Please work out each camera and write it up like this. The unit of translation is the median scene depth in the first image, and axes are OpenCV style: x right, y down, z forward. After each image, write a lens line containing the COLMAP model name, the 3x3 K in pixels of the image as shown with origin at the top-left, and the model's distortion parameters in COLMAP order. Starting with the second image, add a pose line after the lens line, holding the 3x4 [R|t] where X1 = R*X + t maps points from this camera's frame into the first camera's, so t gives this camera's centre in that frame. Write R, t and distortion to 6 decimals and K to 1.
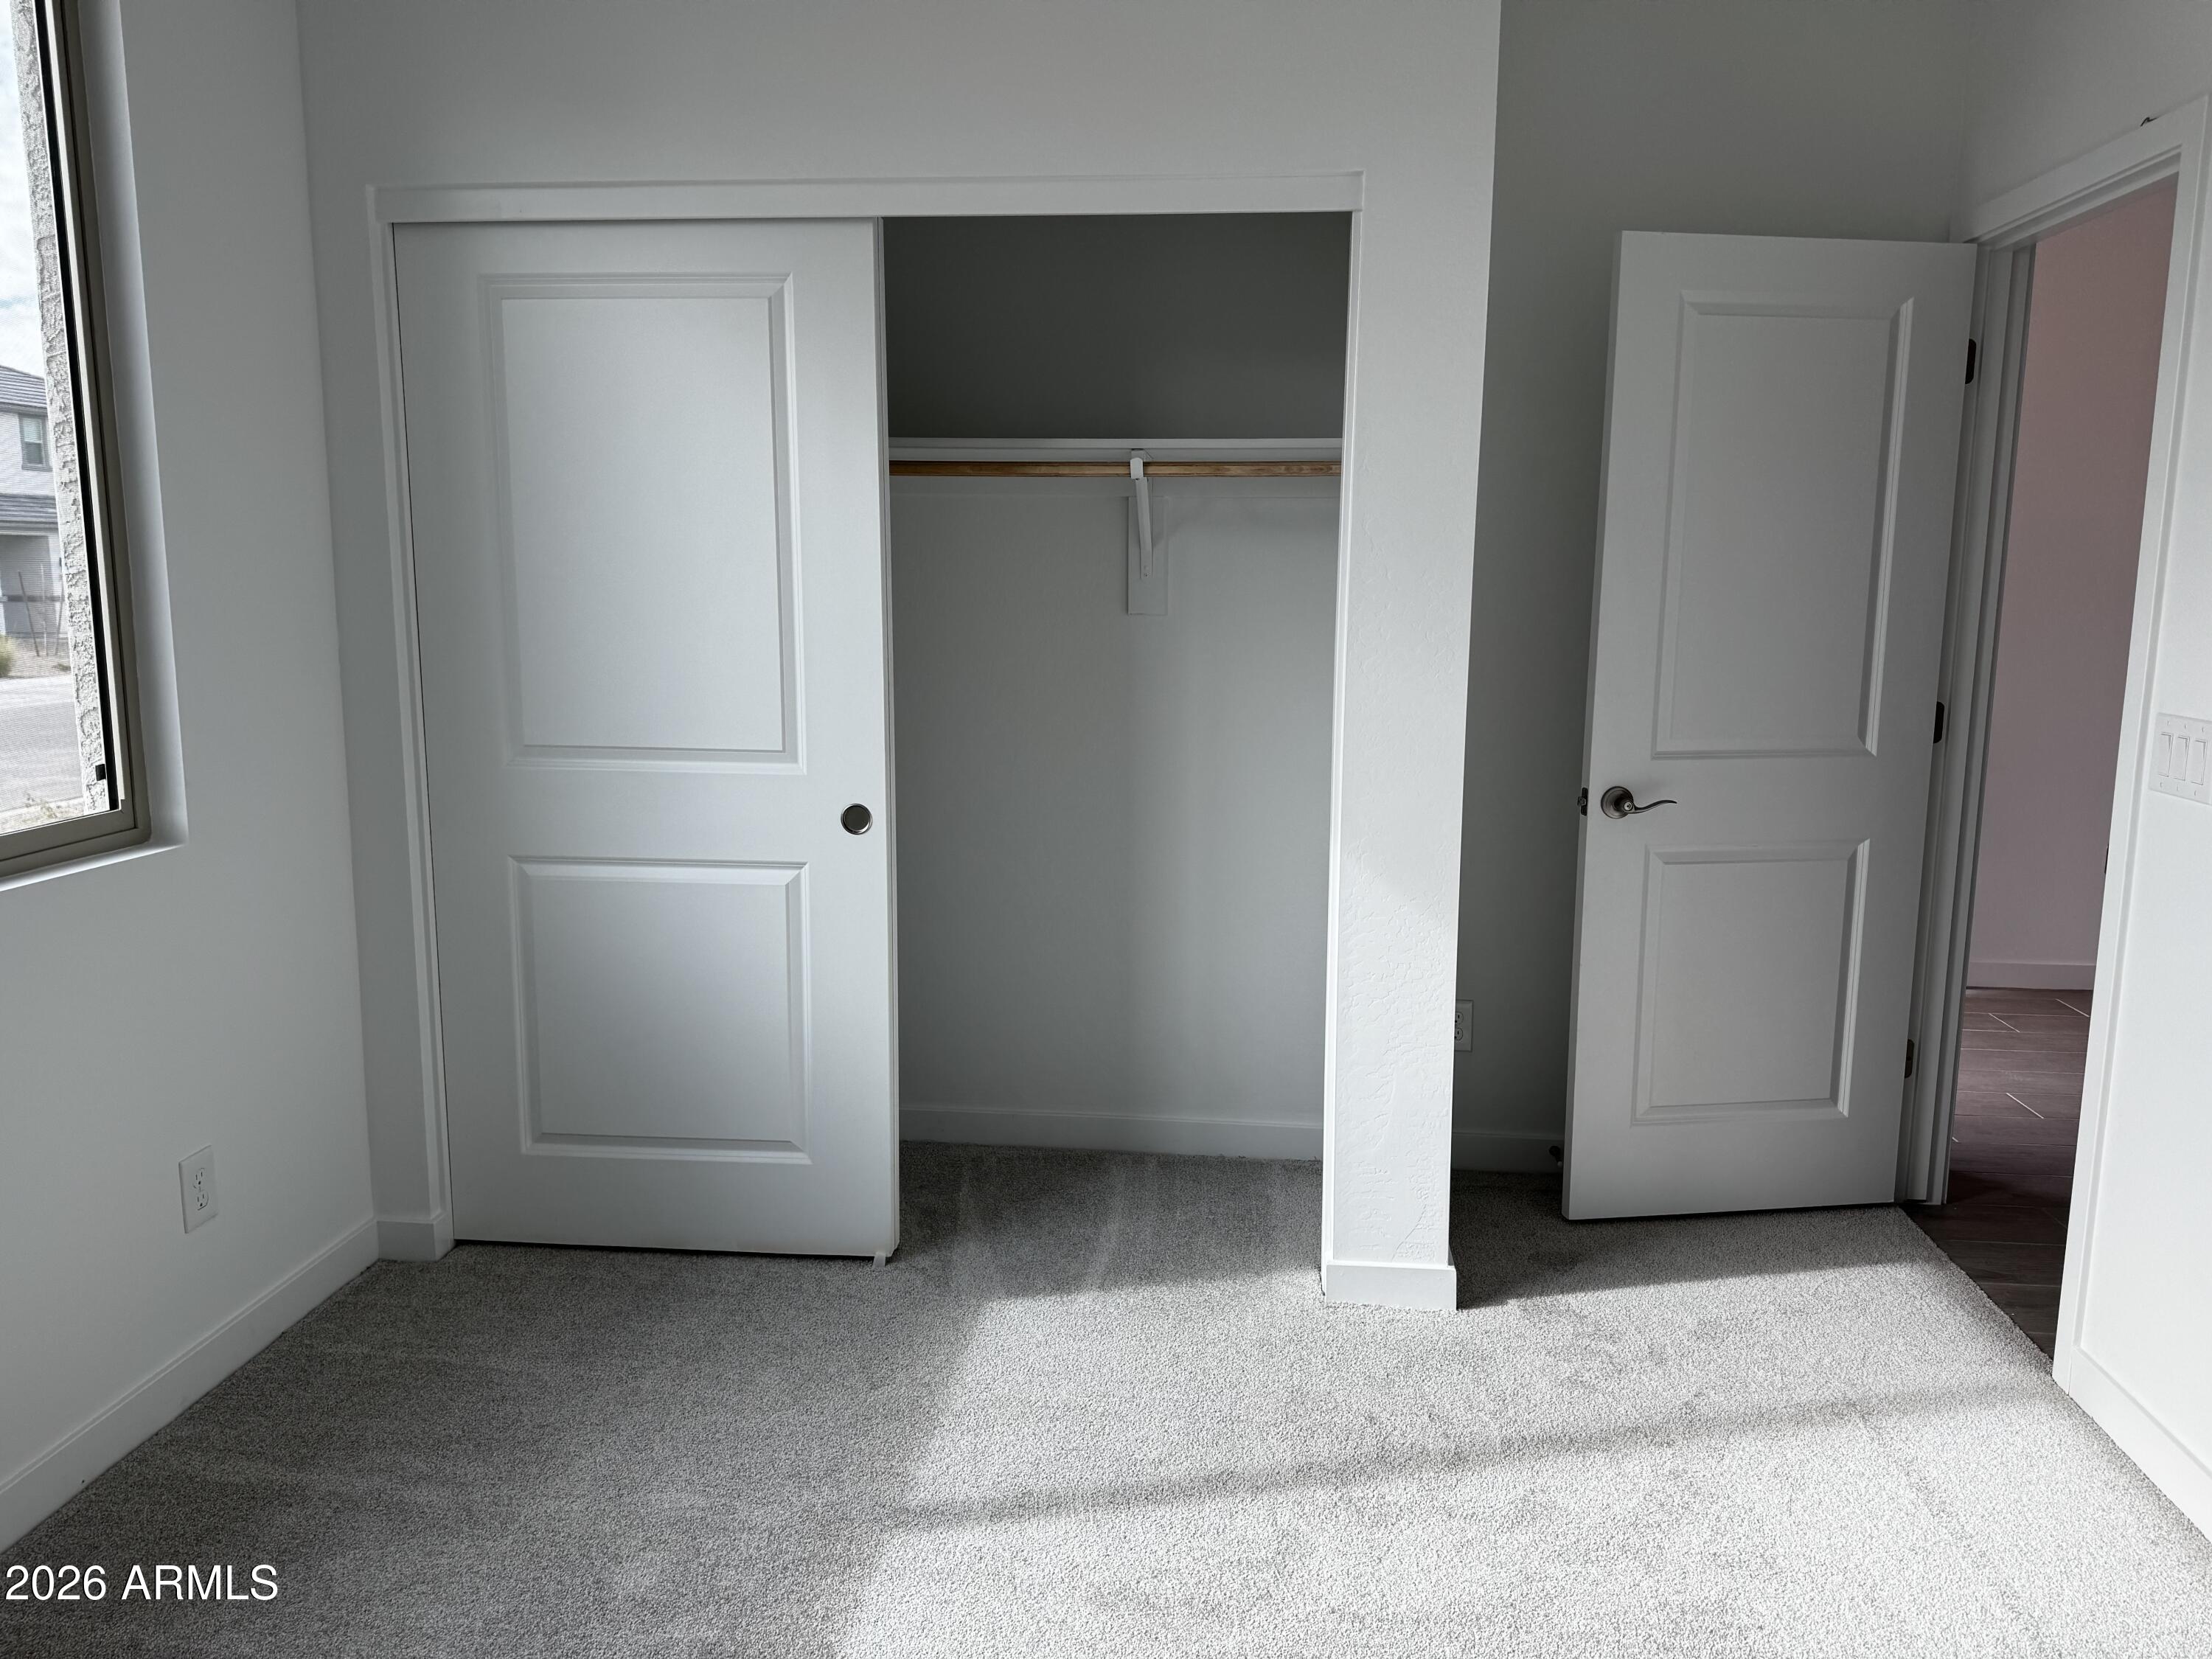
lens RADIAL K [[1501.2, 0, 1106.0], [0, 1501.2, 829.5], [0, 0, 1]] dist [0.074836, -0.123365]
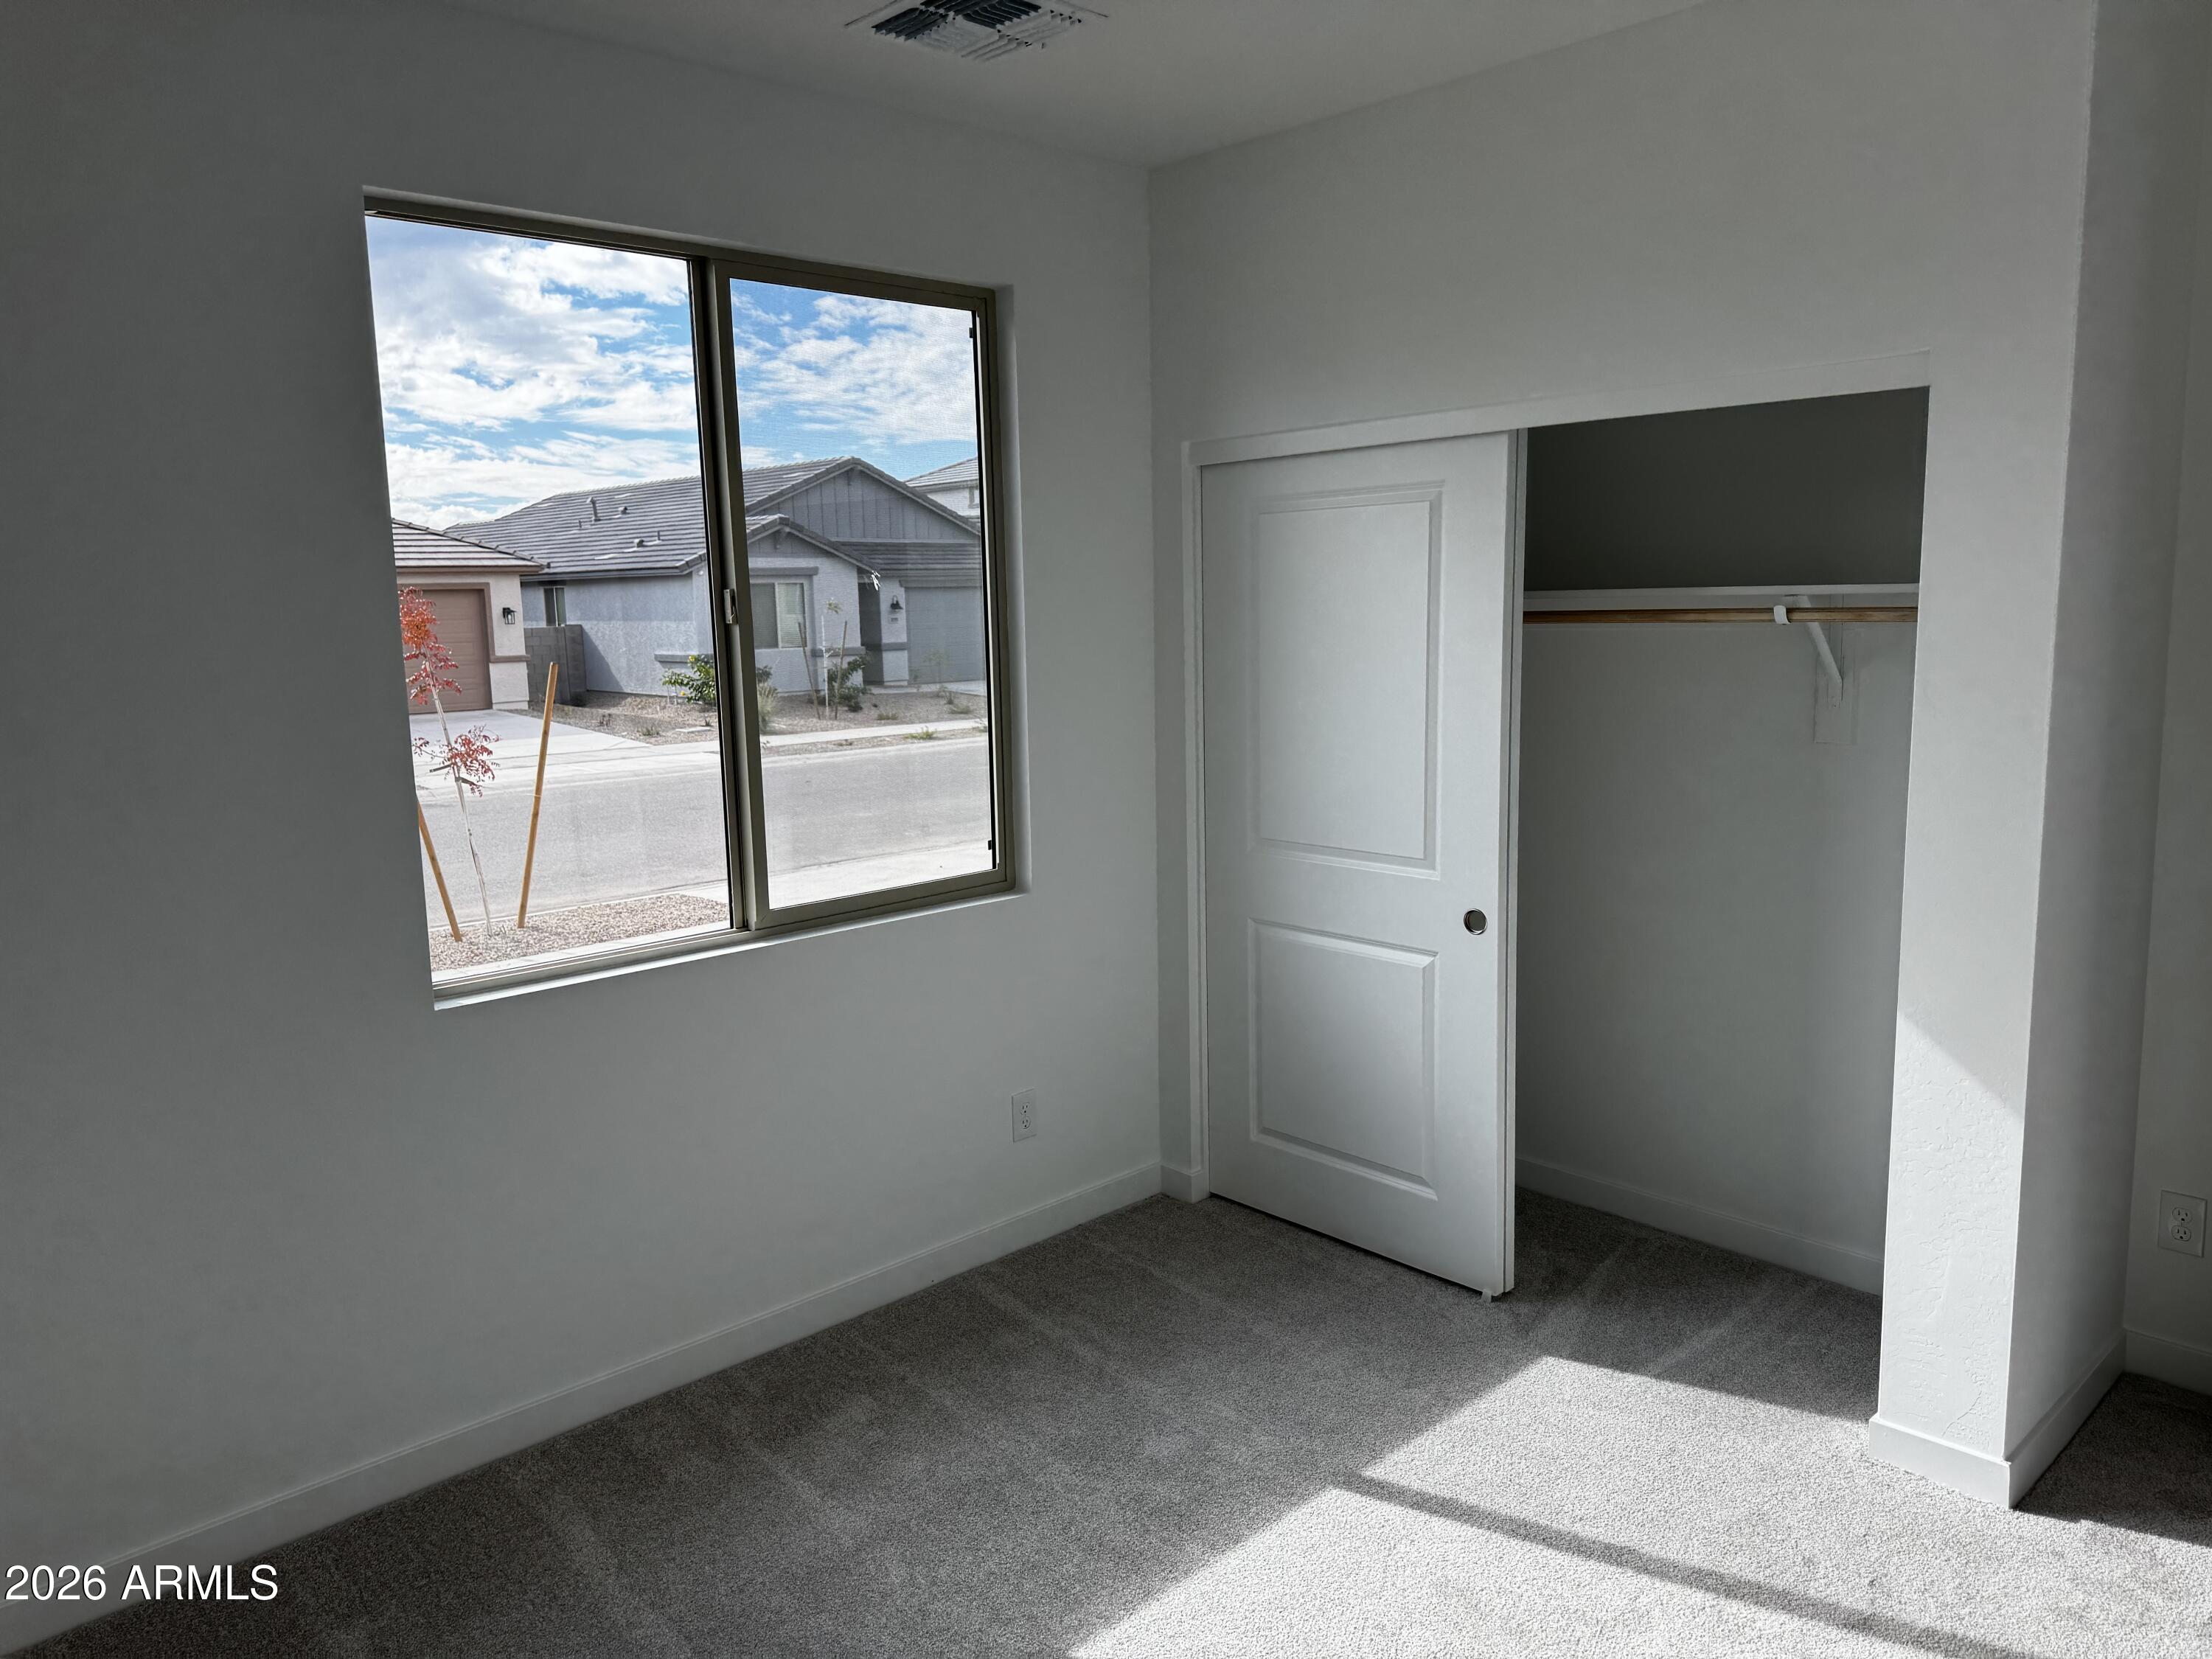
lens RADIAL K [[1530.4, 0, 1104.7], [0, 1530.4, 794.4], [0, 0, 1]] dist [-0.001714, -0.027310]
pose [[0.743517, 0.062387, -0.665801, 0.417630], [-0.076512, 0.997037, 0.007982, -0.094578], [0.664326, 0.045007, 0.746087, -0.106695]]
